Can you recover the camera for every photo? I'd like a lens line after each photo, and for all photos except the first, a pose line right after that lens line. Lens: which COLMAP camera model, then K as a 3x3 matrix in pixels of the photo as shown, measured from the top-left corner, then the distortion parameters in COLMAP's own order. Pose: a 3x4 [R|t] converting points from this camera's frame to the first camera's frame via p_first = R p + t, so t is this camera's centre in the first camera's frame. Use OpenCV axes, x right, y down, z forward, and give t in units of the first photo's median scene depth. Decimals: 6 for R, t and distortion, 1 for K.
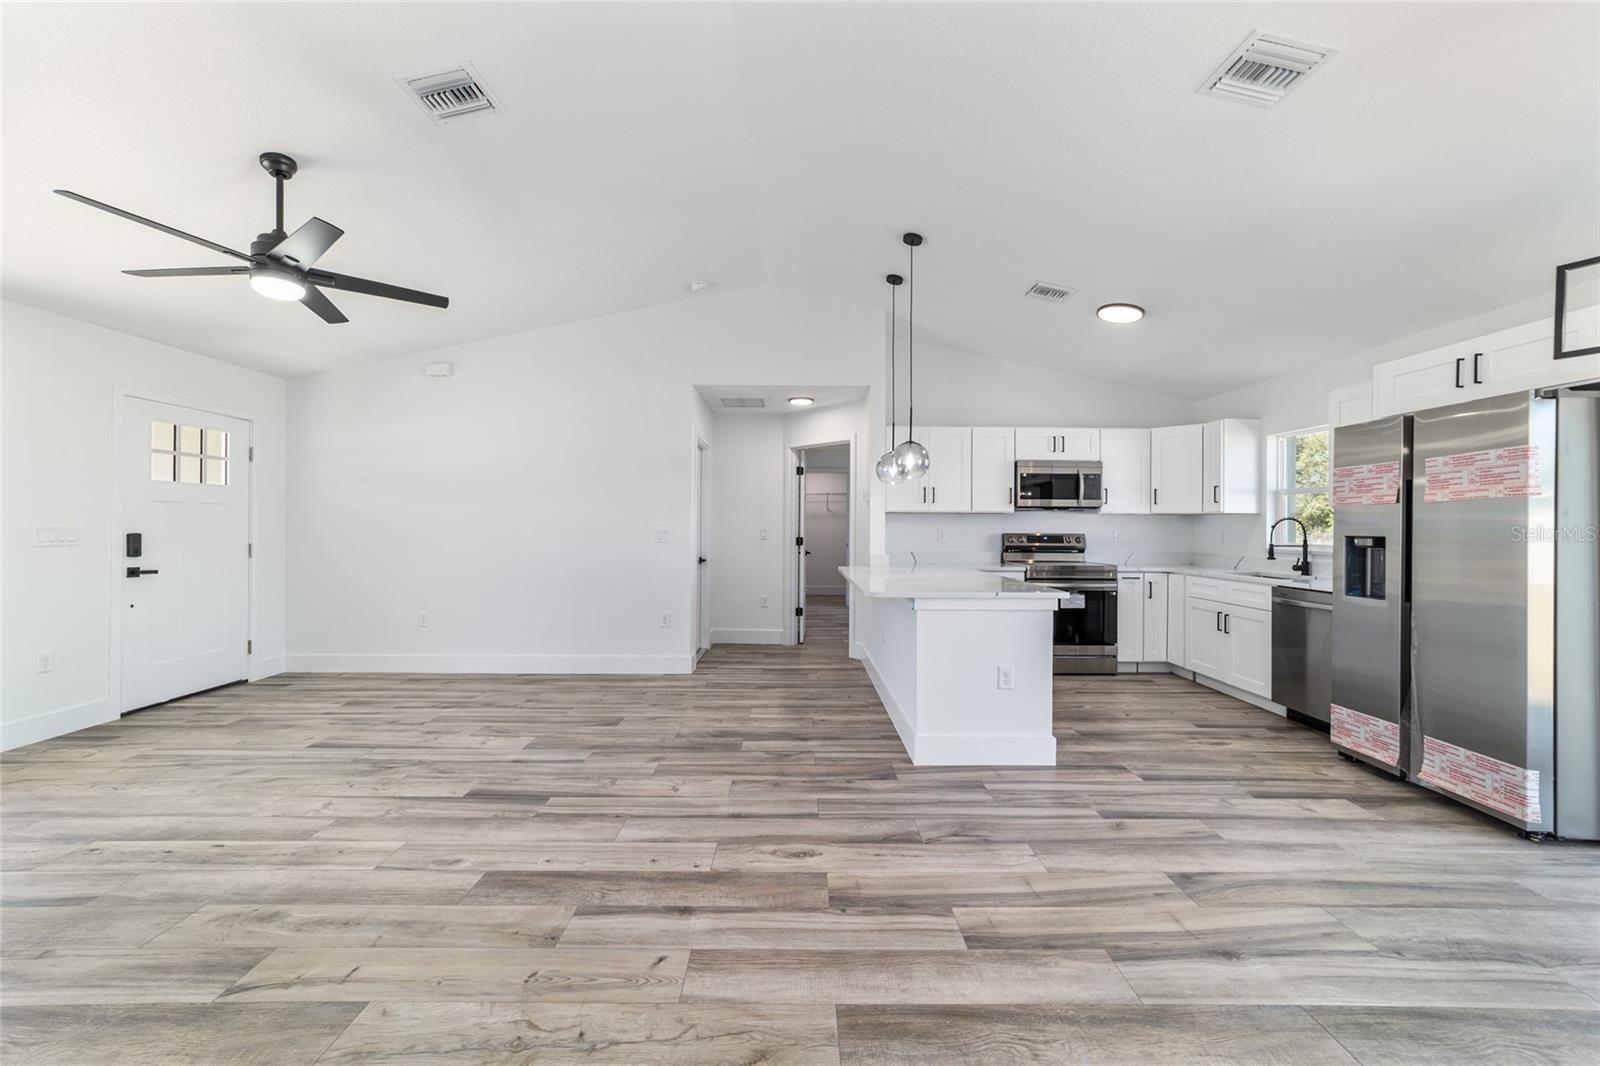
lens RADIAL K [[616.1, 0, 798.7], [0, 616.1, 523.0], [0, 0, 1]] dist [-0.018564, 0.008491]
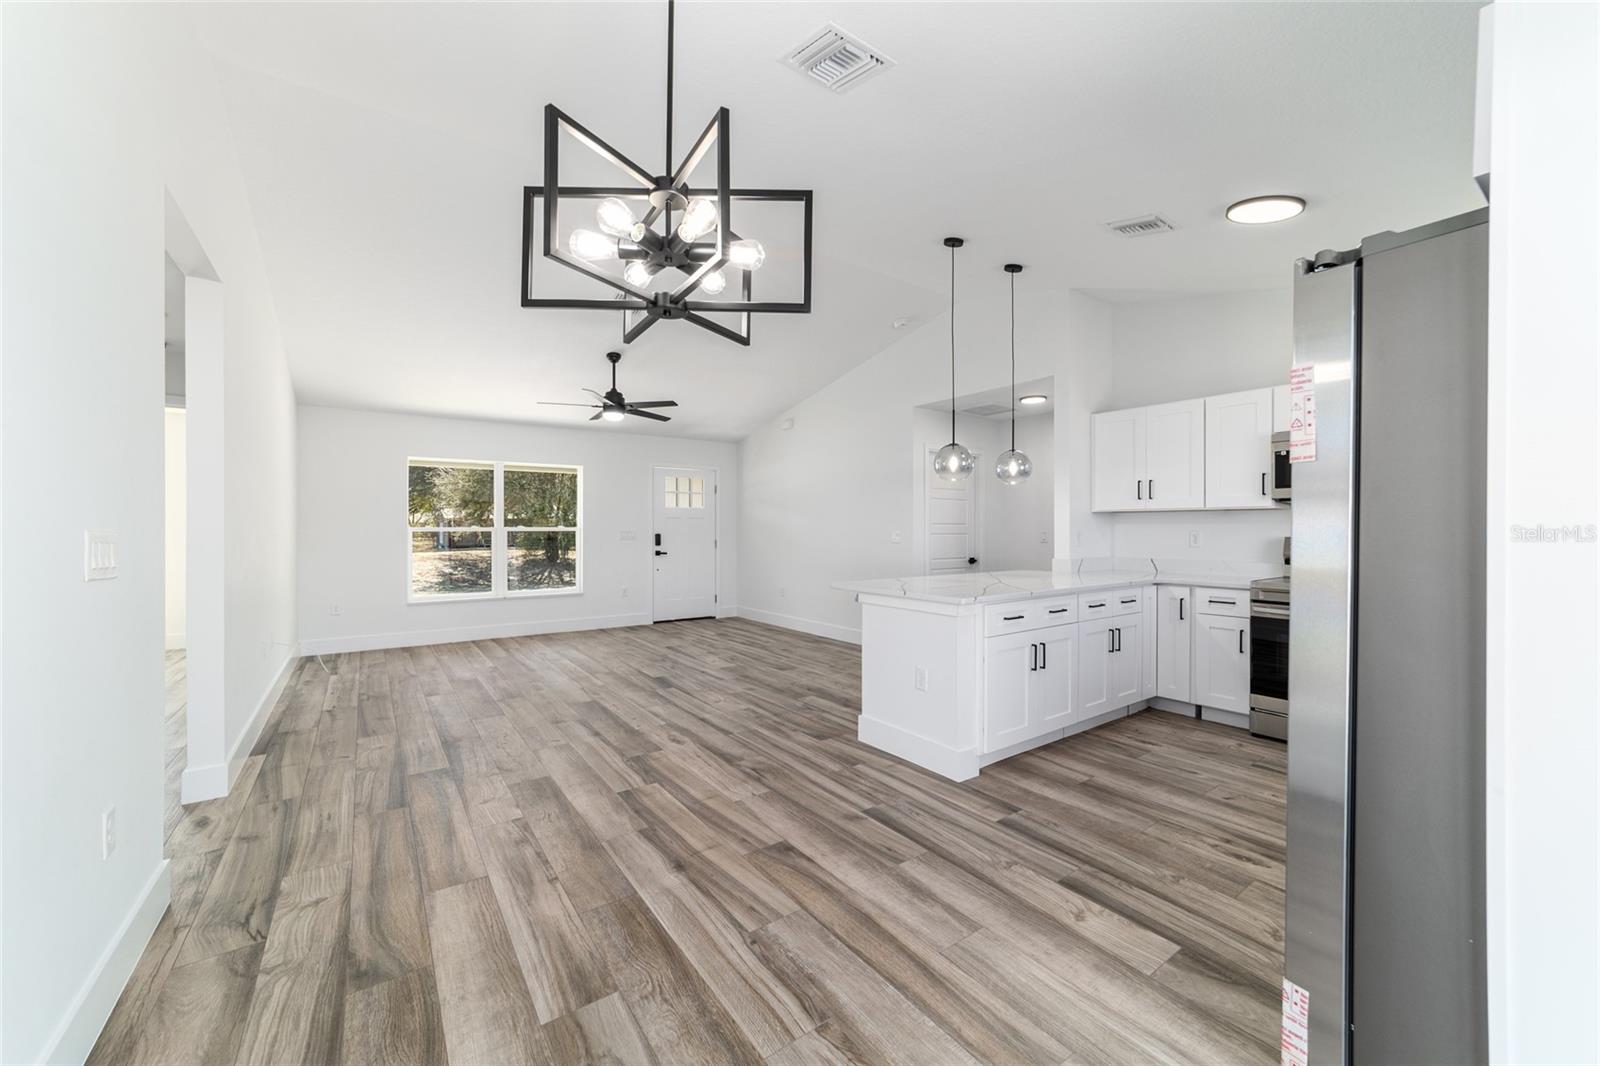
lens RADIAL K [[610.4, 0, 800.5], [0, 610.4, 528.7], [0, 0, 1]] dist [-0.017105, 0.008295]
pose [[0.579657, -0.005305, -0.814843, 1.033345], [0.007597, 0.999971, -0.001106, 0.006889], [0.814825, -0.005549, 0.579680, 0.264723]]
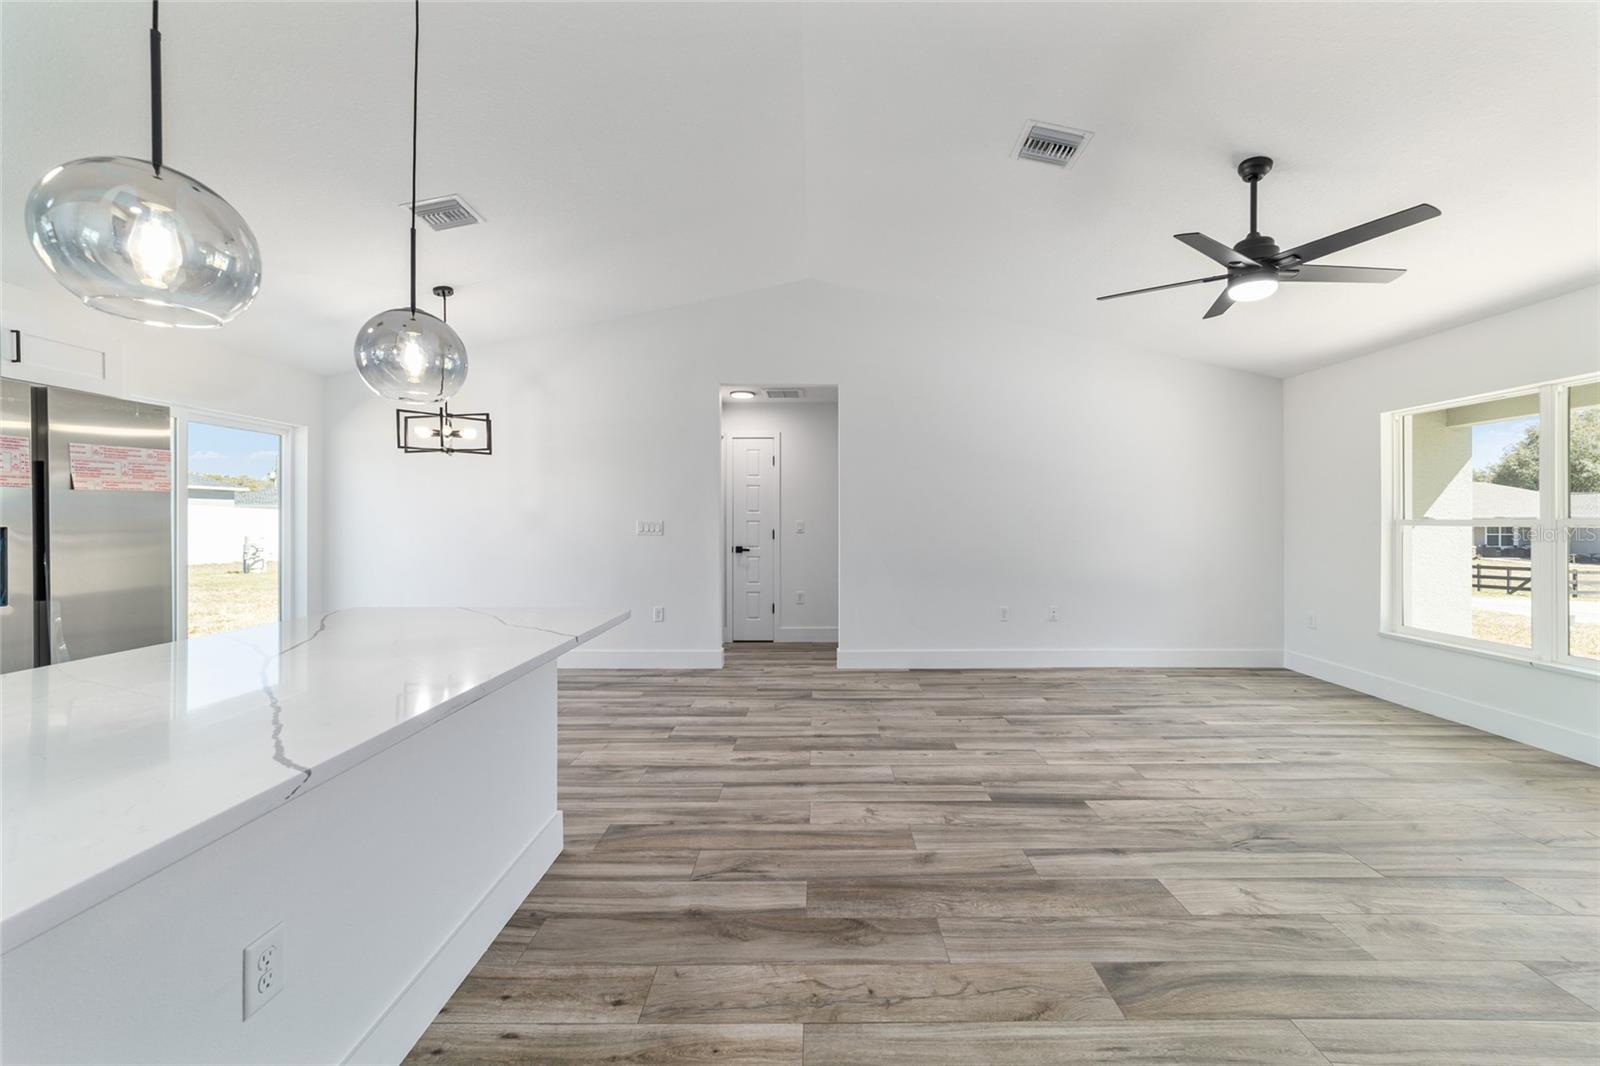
lens RADIAL K [[626.7, 0, 823.9], [0, 626.7, 518.5], [0, 0, 1]] dist [-0.019469, 0.008577]
pose [[-0.999926, -0.007504, -0.009559, -0.108298], [-0.007435, 0.999946, -0.007296, 0.008454], [0.009614, -0.007225, -0.999928, 1.725510]]
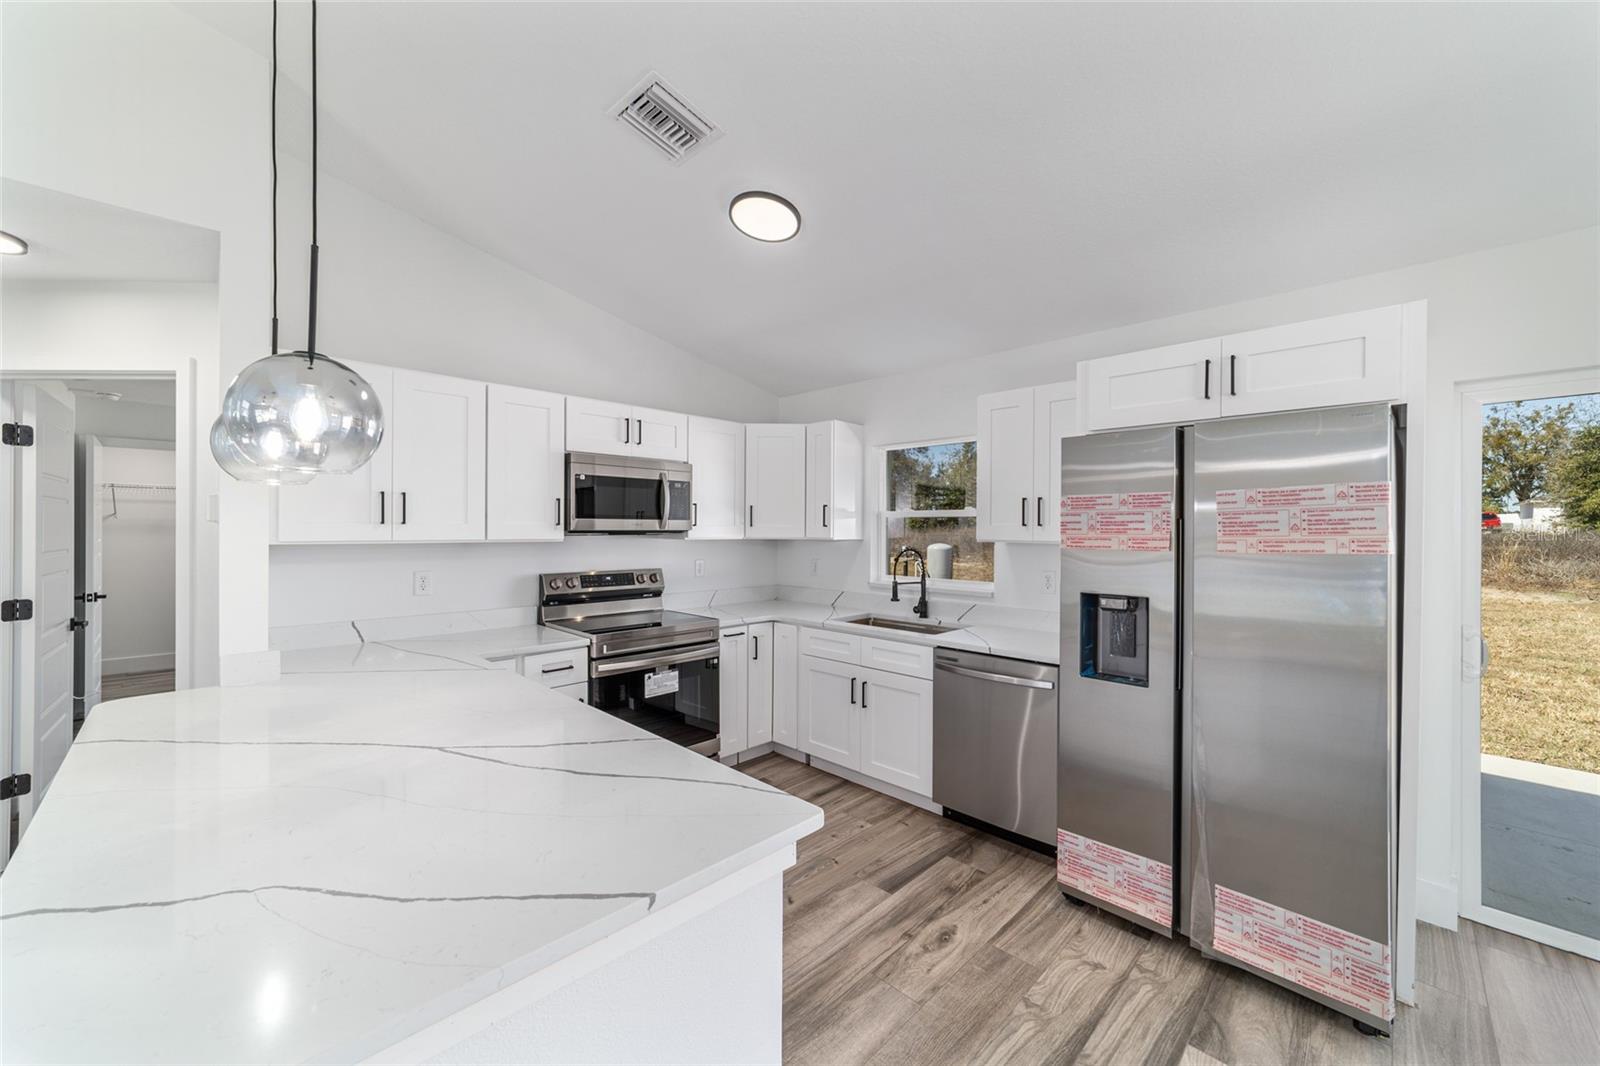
lens RADIAL K [[613.0, 0, 799.3], [0, 613.0, 529.6], [0, 0, 1]] dist [-0.017677, 0.007723]
pose [[0.706930, -0.004127, 0.707271, 0.168462], [-0.003335, 0.999952, 0.009169, -0.057699], [-0.707275, -0.008841, 0.706883, 0.740921]]
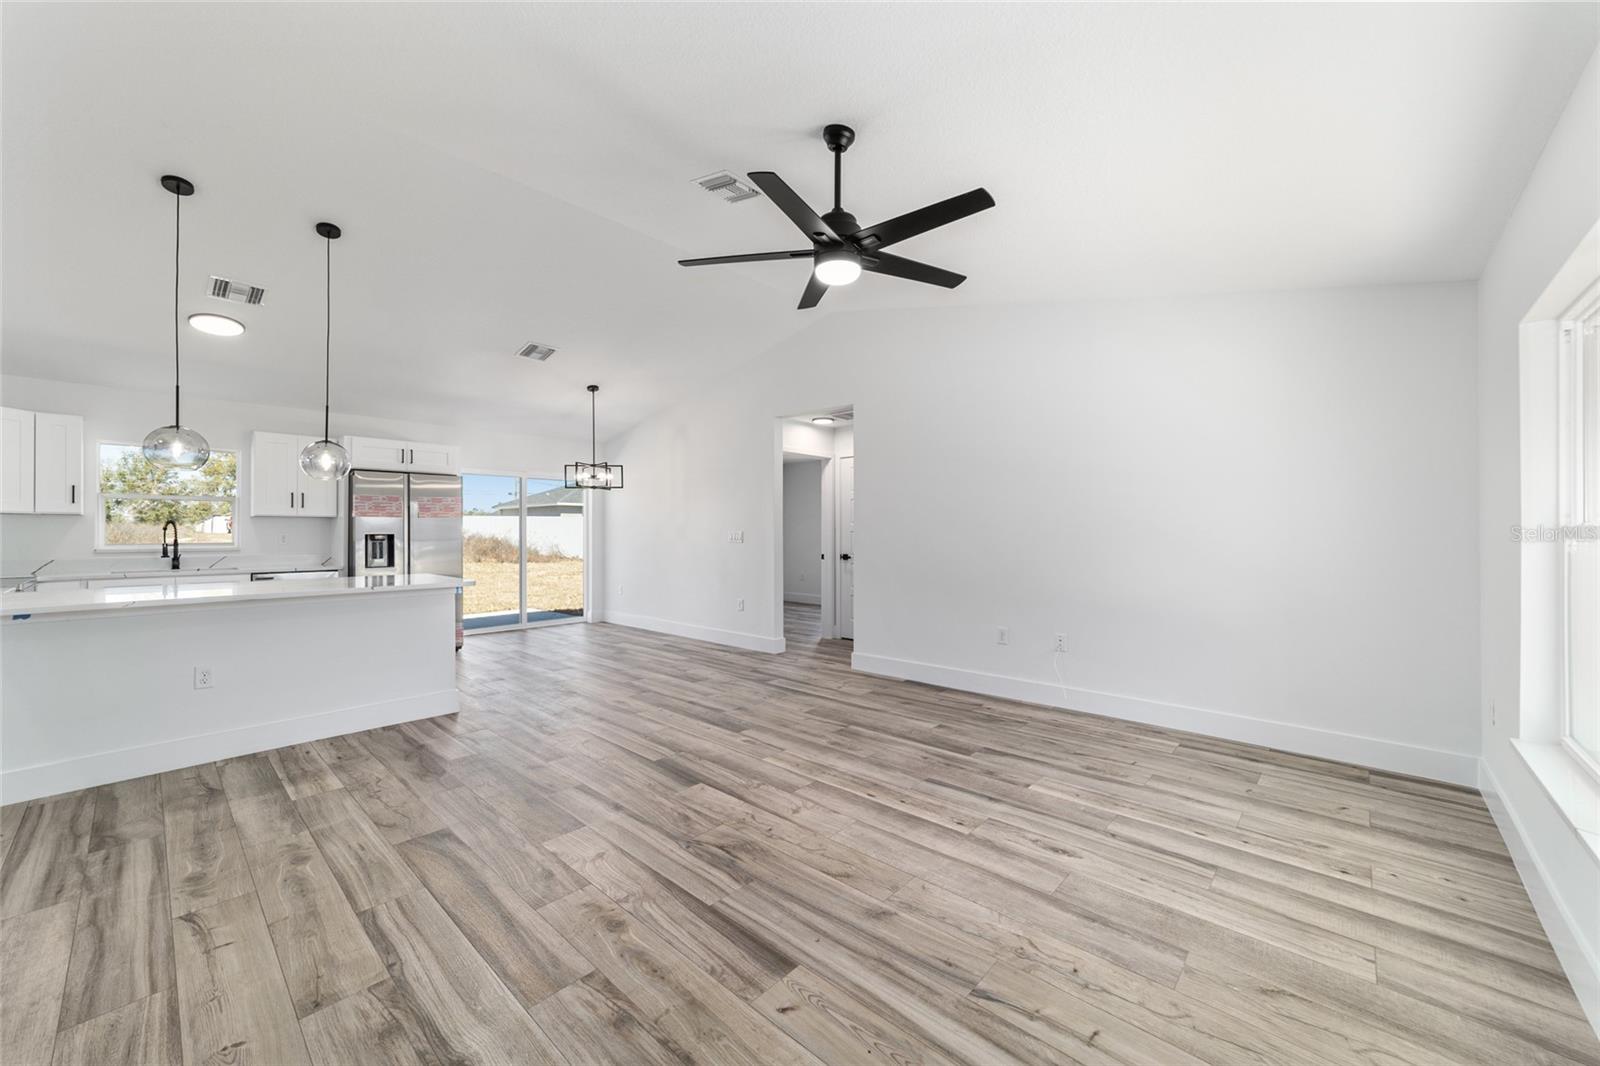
lens RADIAL K [[615.4, 0, 796.9], [0, 615.4, 529.0], [0, 0, 1]] dist [-0.018559, 0.008402]
pose [[-0.731235, -0.002659, 0.682121, -1.220400], [-0.007068, 0.999968, -0.003679, 0.004036], [-0.682089, -0.007511, -0.731230, 1.454639]]
